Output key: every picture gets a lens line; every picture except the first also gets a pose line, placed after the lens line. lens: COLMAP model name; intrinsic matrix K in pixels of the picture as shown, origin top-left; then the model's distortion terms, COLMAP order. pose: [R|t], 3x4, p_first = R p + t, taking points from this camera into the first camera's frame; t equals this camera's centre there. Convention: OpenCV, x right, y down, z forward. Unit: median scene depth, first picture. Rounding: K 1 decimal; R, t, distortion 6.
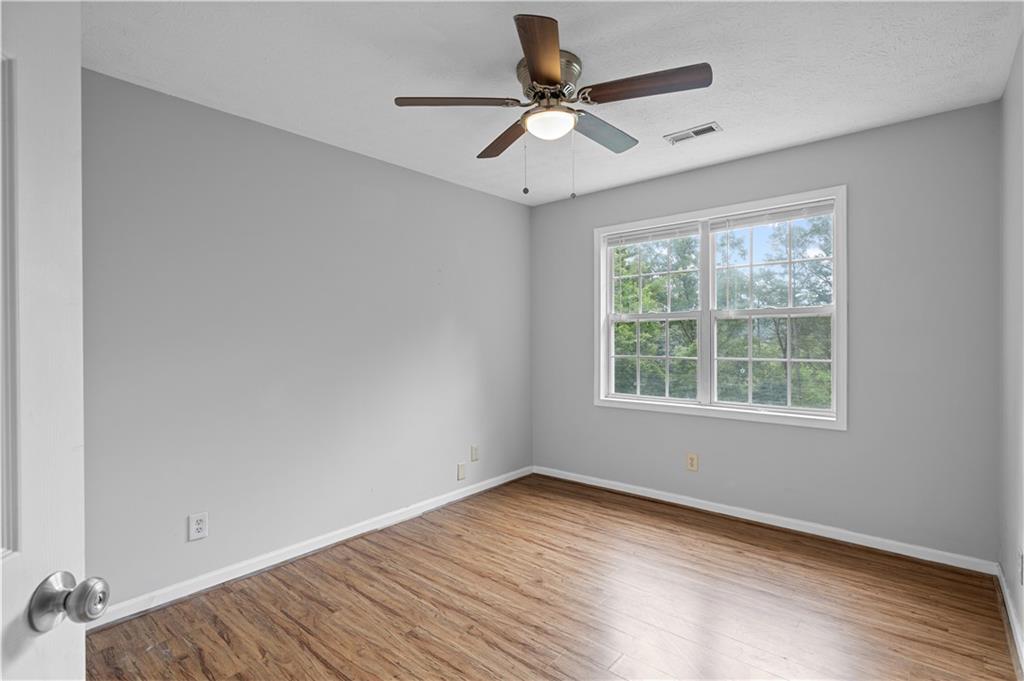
lens RADIAL K [[483.5, 0, 512.0], [0, 483.5, 340.5], [0, 0, 1]] dist [0.001403, 0.000272]
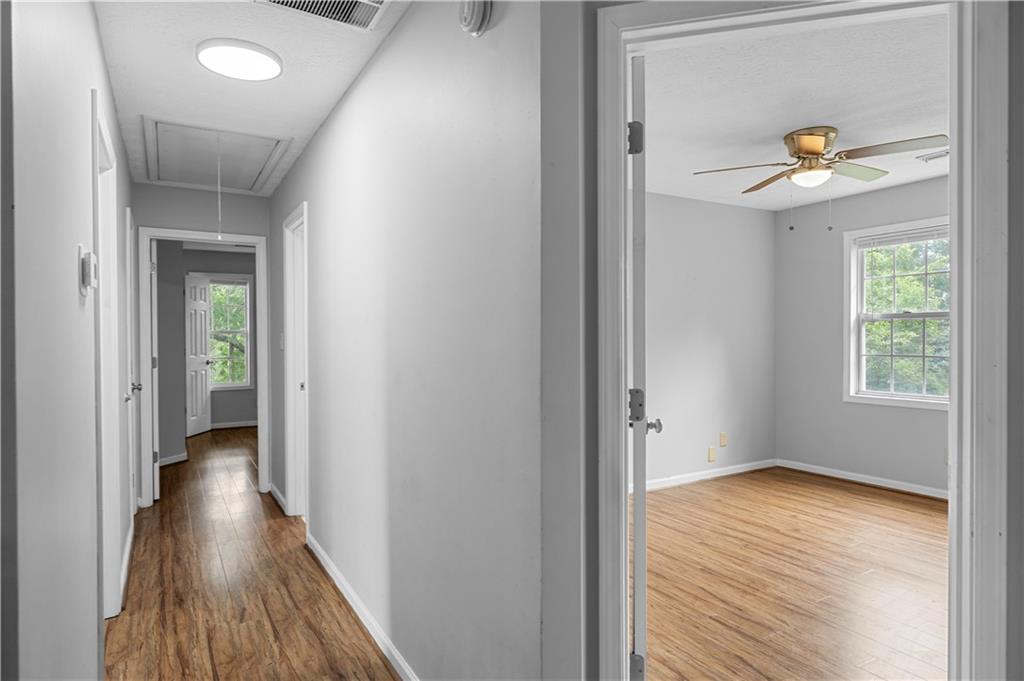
lens RADIAL K [[594.1, 0, 512.0], [0, 594.1, 340.5], [0, 0, 1]] dist [0.000612, 0.000523]
pose [[0.946443, 0.003166, -0.322855, -0.117366], [-0.003260, 0.999995, 0.000249, 0.005271], [0.322854, 0.000817, 0.946448, -0.560739]]
